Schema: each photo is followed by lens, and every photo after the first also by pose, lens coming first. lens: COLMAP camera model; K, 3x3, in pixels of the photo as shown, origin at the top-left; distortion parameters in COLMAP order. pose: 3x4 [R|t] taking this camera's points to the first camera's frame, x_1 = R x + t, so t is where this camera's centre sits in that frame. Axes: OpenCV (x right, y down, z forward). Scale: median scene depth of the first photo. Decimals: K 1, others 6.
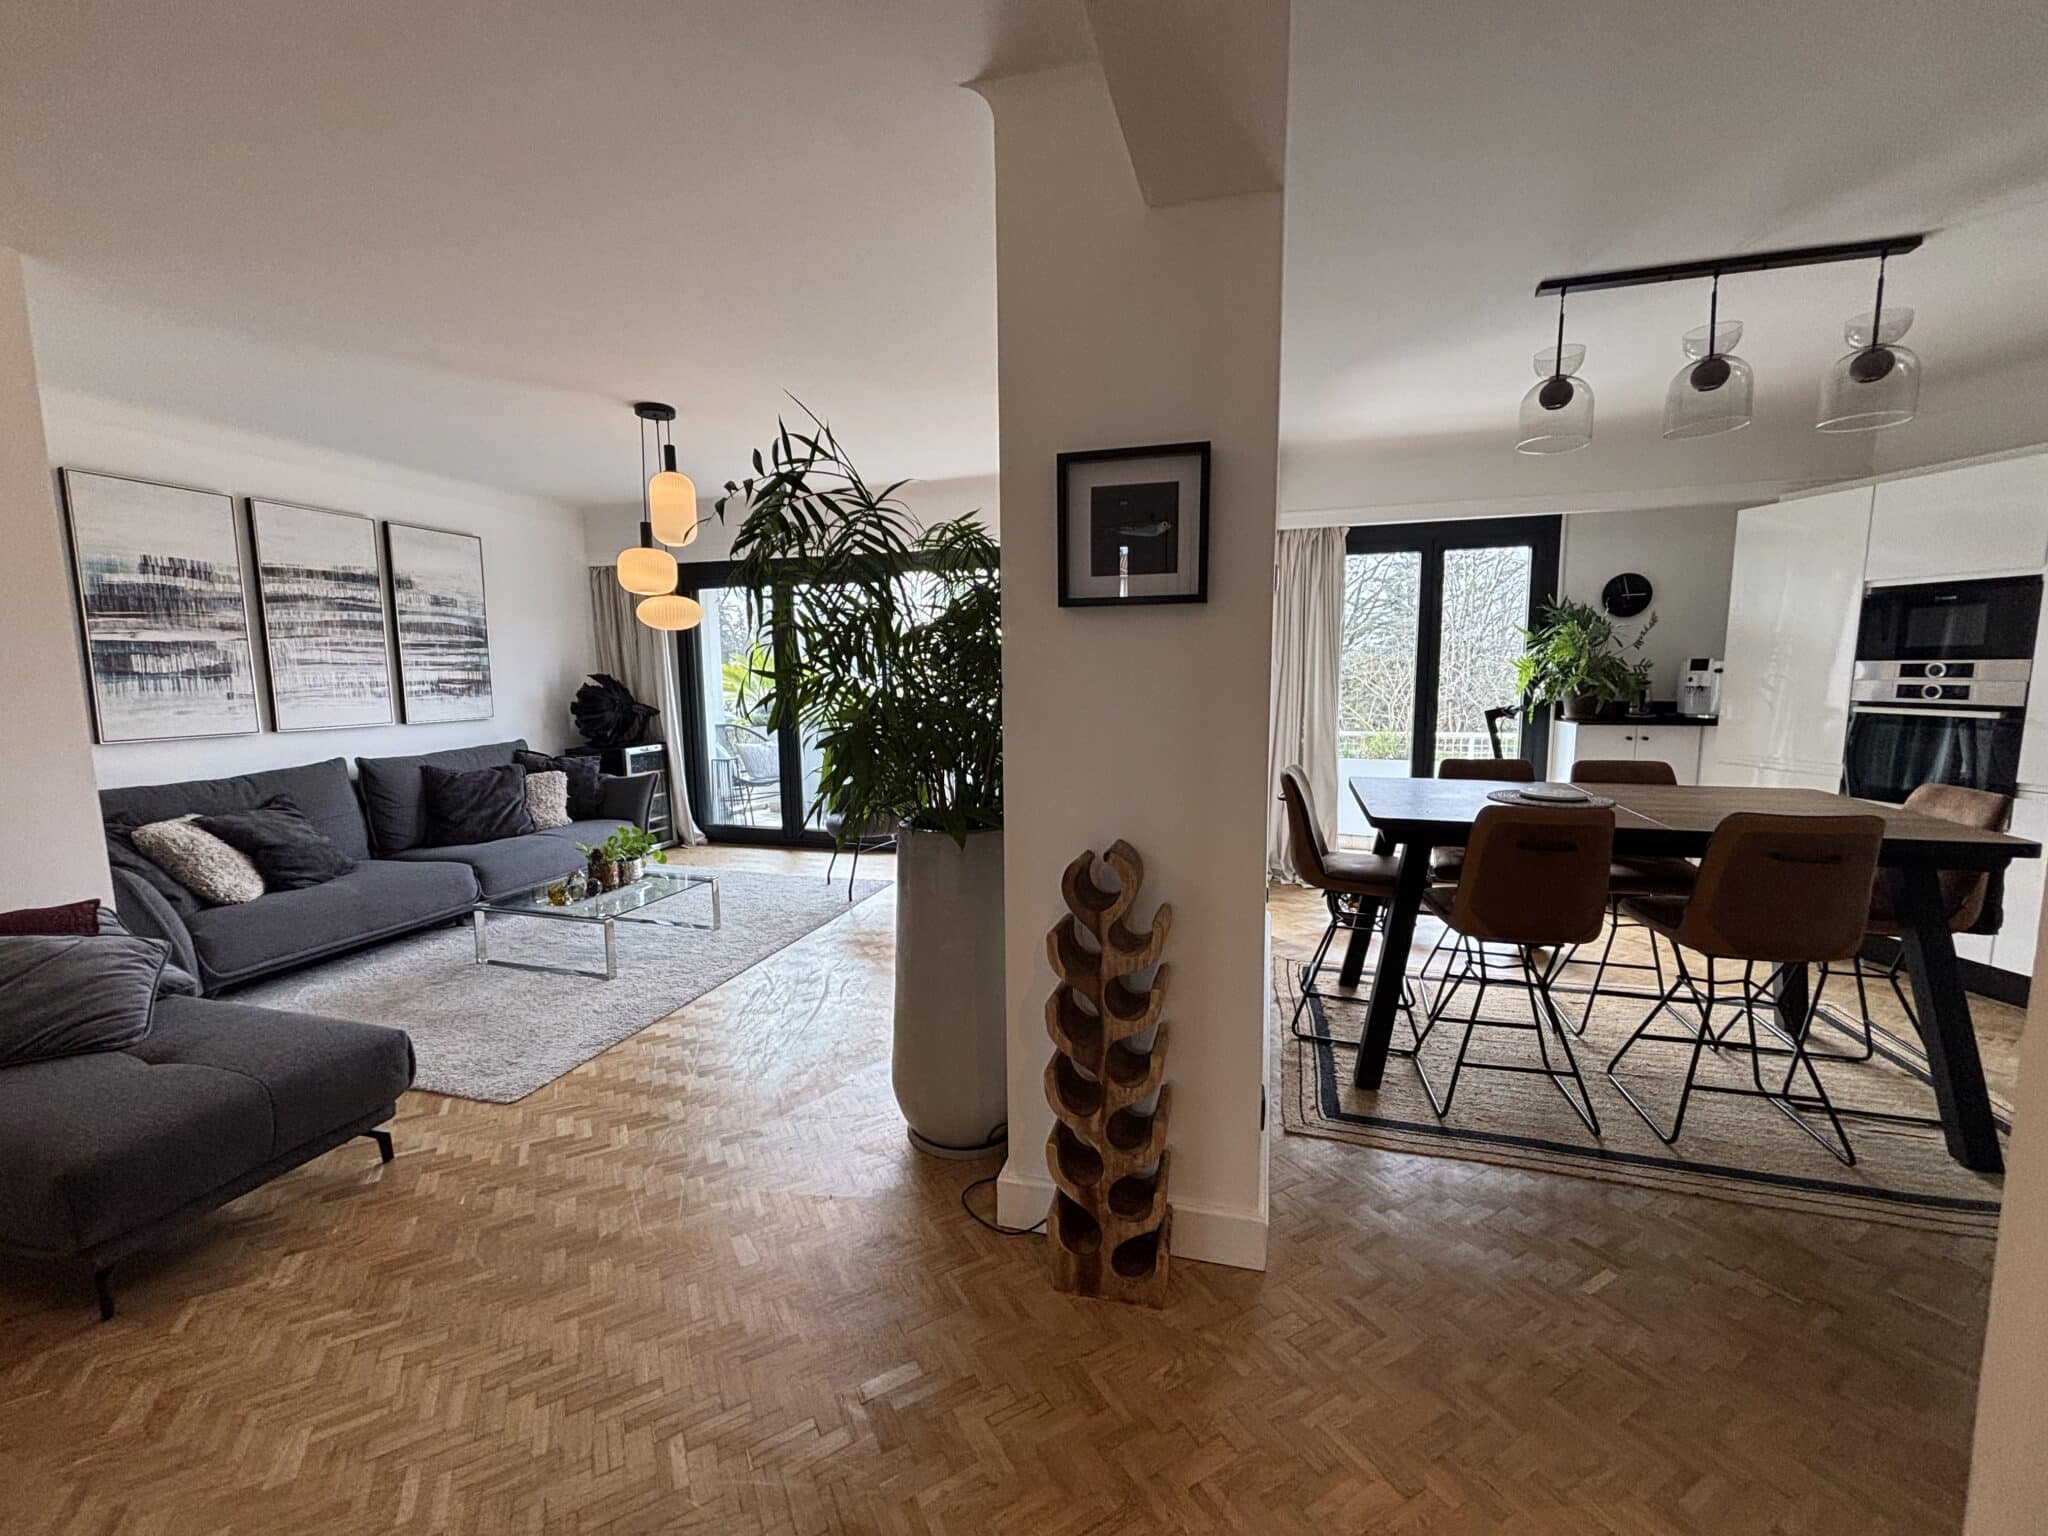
lens RADIAL K [[823.4, 0, 1014.5], [0, 823.4, 765.7], [0, 0, 1]] dist [-0.006190, 0.003493]
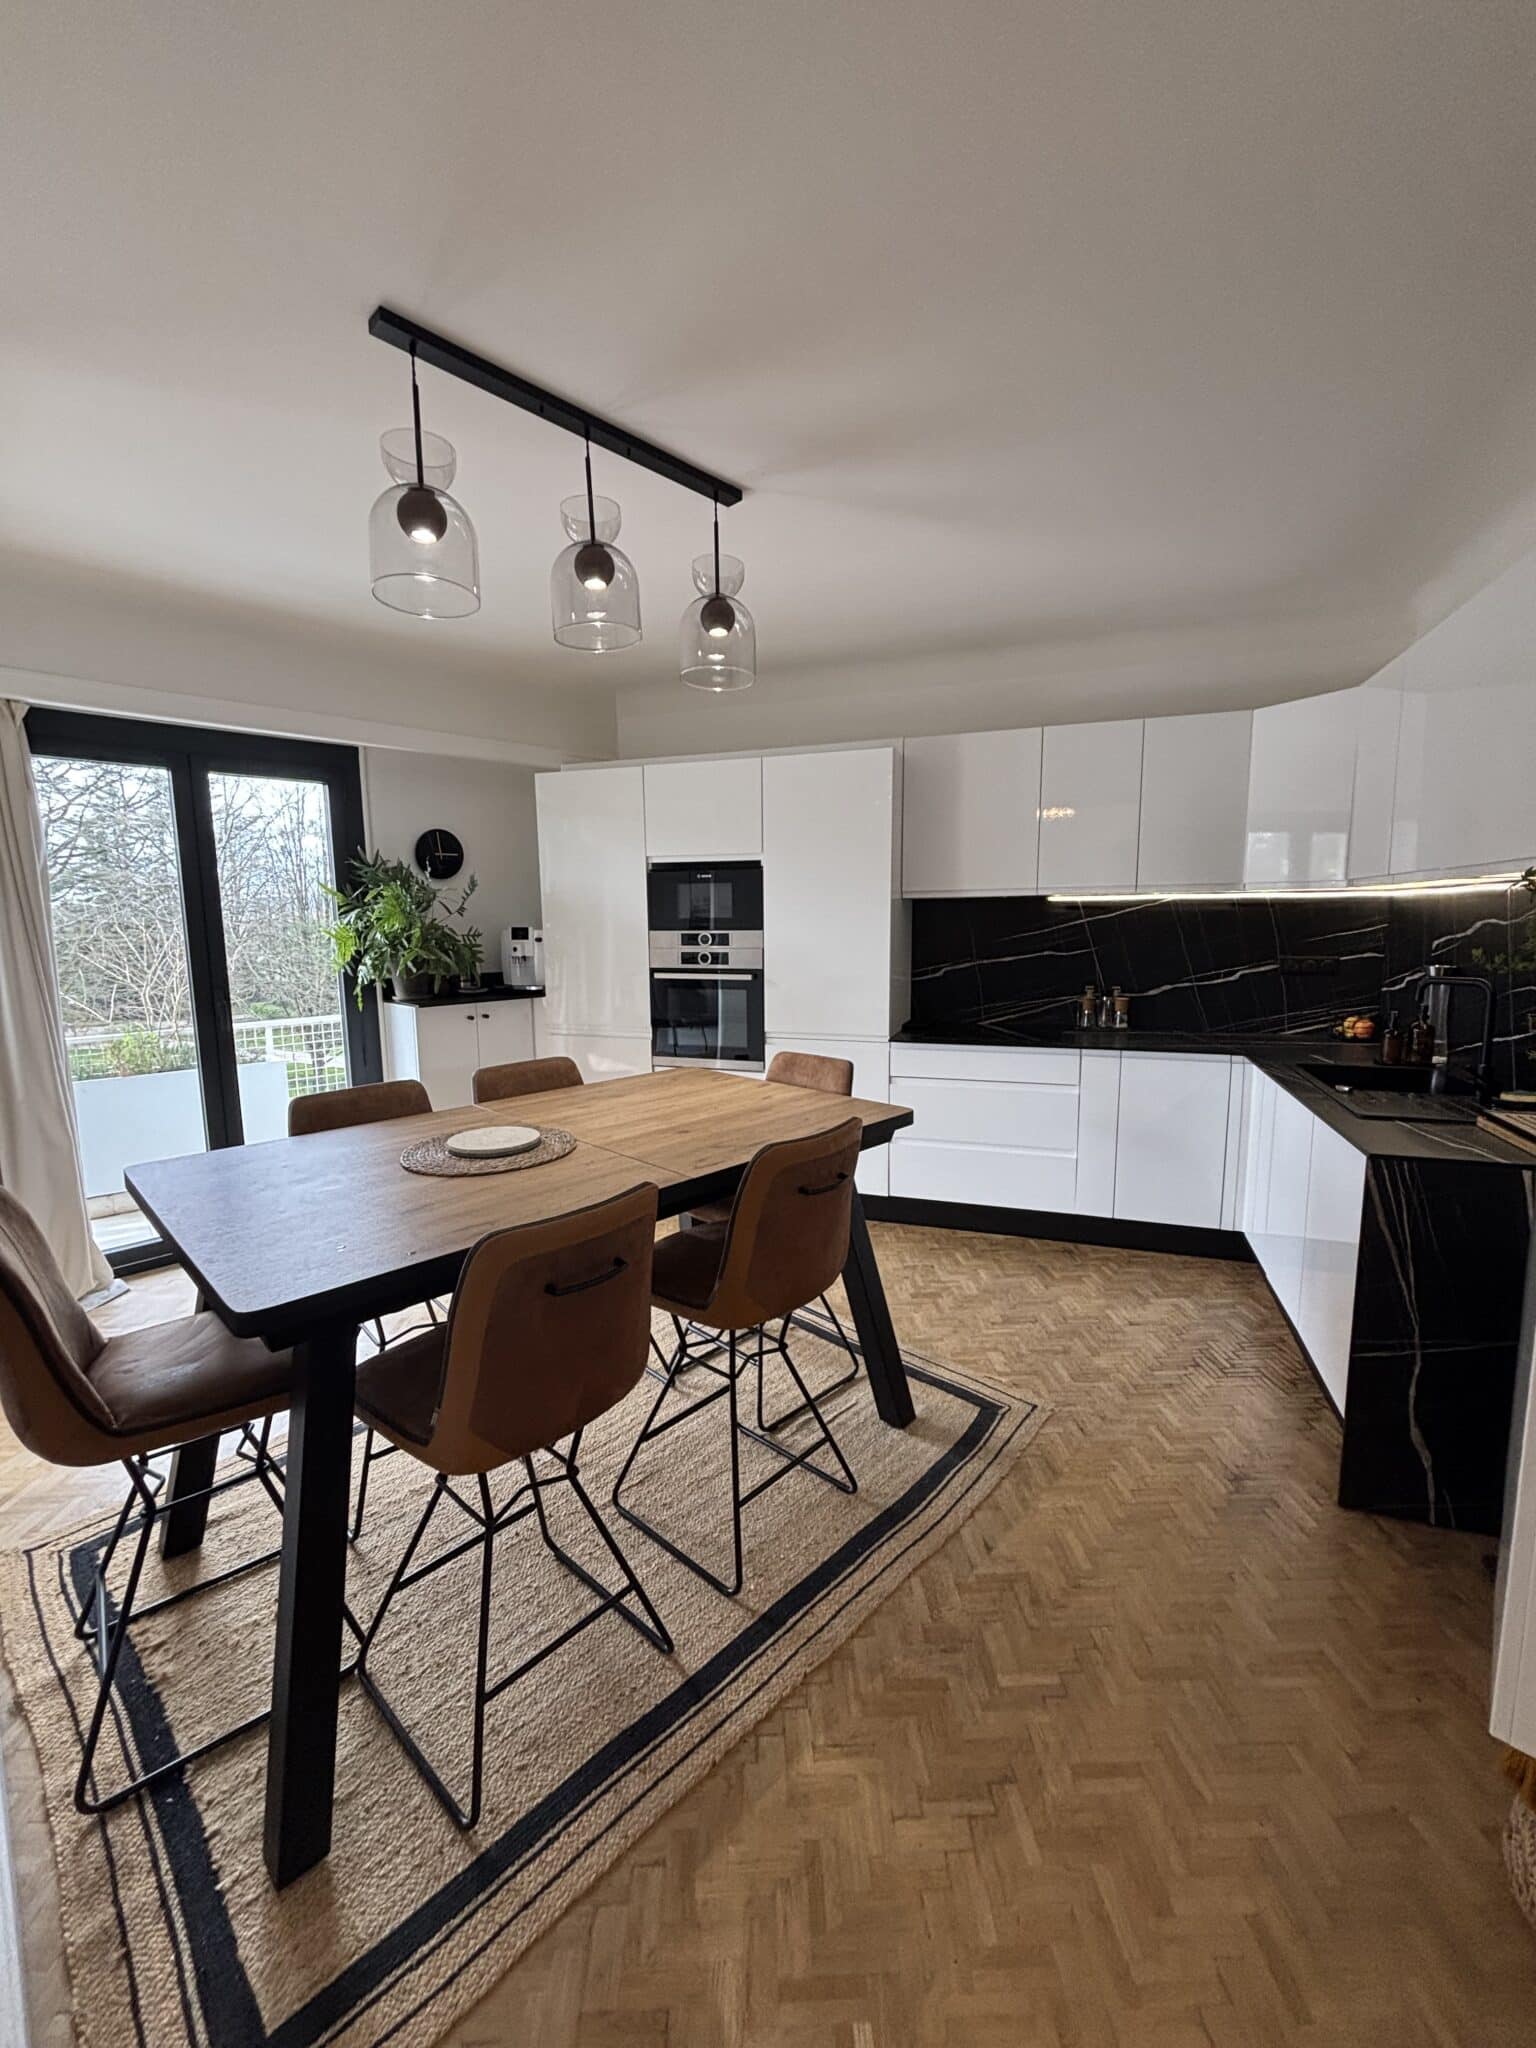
lens RADIAL K [[823.4, 0, 774.1], [0, 823.4, 1023.0], [0, 0, 1]] dist [-0.006190, 0.003493]
pose [[0.446230, -0.107991, 0.888379, 0.113101], [0.111343, 0.991679, 0.064621, -0.049259], [-0.887965, 0.070079, 0.454541, 0.314612]]
